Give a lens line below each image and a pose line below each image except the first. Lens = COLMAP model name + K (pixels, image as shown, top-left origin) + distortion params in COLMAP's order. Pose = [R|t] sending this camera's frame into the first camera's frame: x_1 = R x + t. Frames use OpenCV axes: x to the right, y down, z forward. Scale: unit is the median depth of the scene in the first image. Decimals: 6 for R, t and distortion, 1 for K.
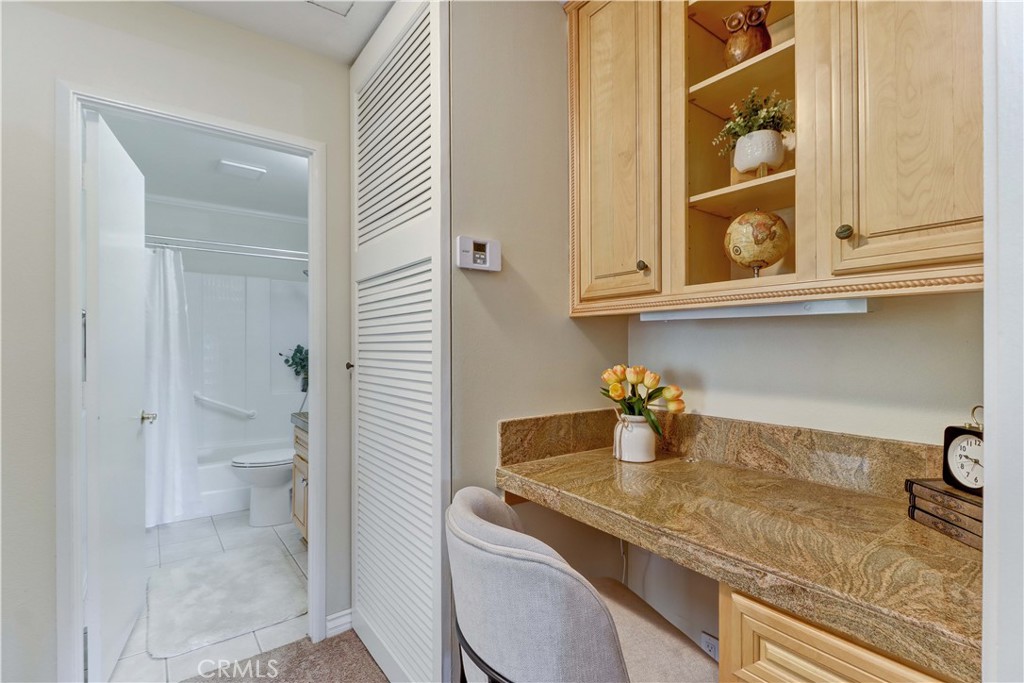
lens RADIAL K [[471.1, 0, 512.0], [0, 471.1, 341.5], [0, 0, 1]] dist [0.017772, -0.000083]
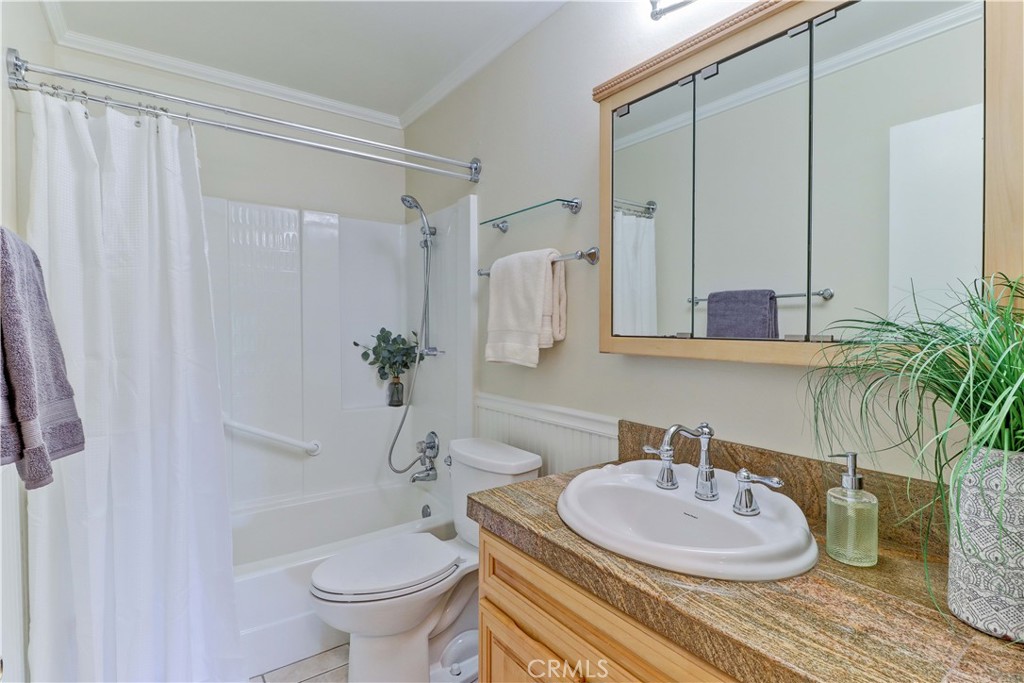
lens RADIAL K [[491.6, 0, 512.2], [0, 491.6, 338.1], [0, 0, 1]] dist [-0.002412, -0.000792]
pose [[0.999738, 0.002511, -0.022749, -0.372604], [-0.001904, 0.999643, 0.026641, 0.003863], [0.022808, -0.026590, 0.999386, 0.520387]]
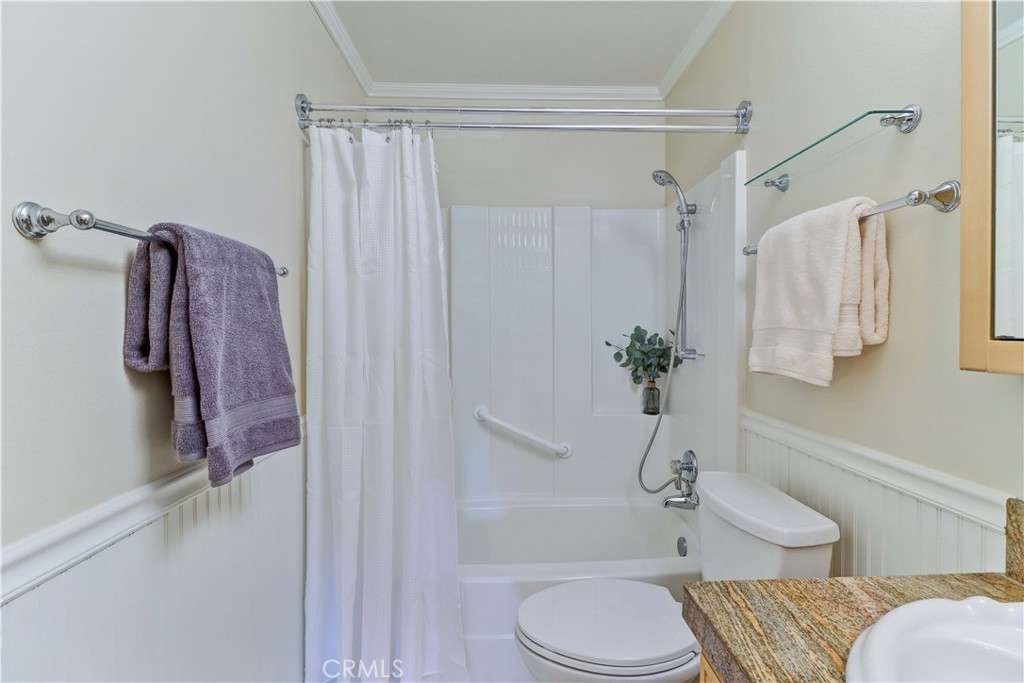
lens RADIAL K [[475.2, 0, 516.8], [0, 475.2, 337.2], [0, 0, 1]] dist [0.020258, -0.013980]
pose [[0.824934, 0.007672, -0.565178, -0.351520], [0.009450, 0.999581, 0.027362, 0.004475], [0.565151, -0.027913, 0.824515, 0.645389]]
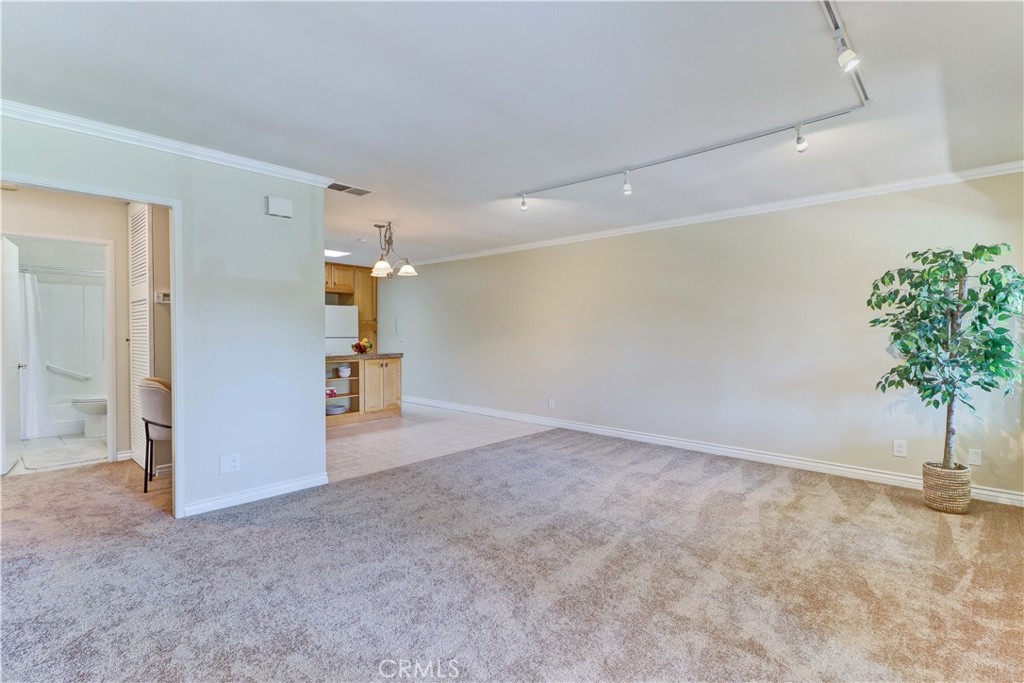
lens RADIAL K [[475.2, 0, 516.8], [0, 475.2, 337.2], [0, 0, 1]] dist [0.020258, -0.013980]
pose [[0.981088, -0.000175, 0.193562, 0.623054], [-0.002676, 0.999892, 0.014471, 0.000482], [-0.193543, -0.014715, 0.980981, -0.958278]]
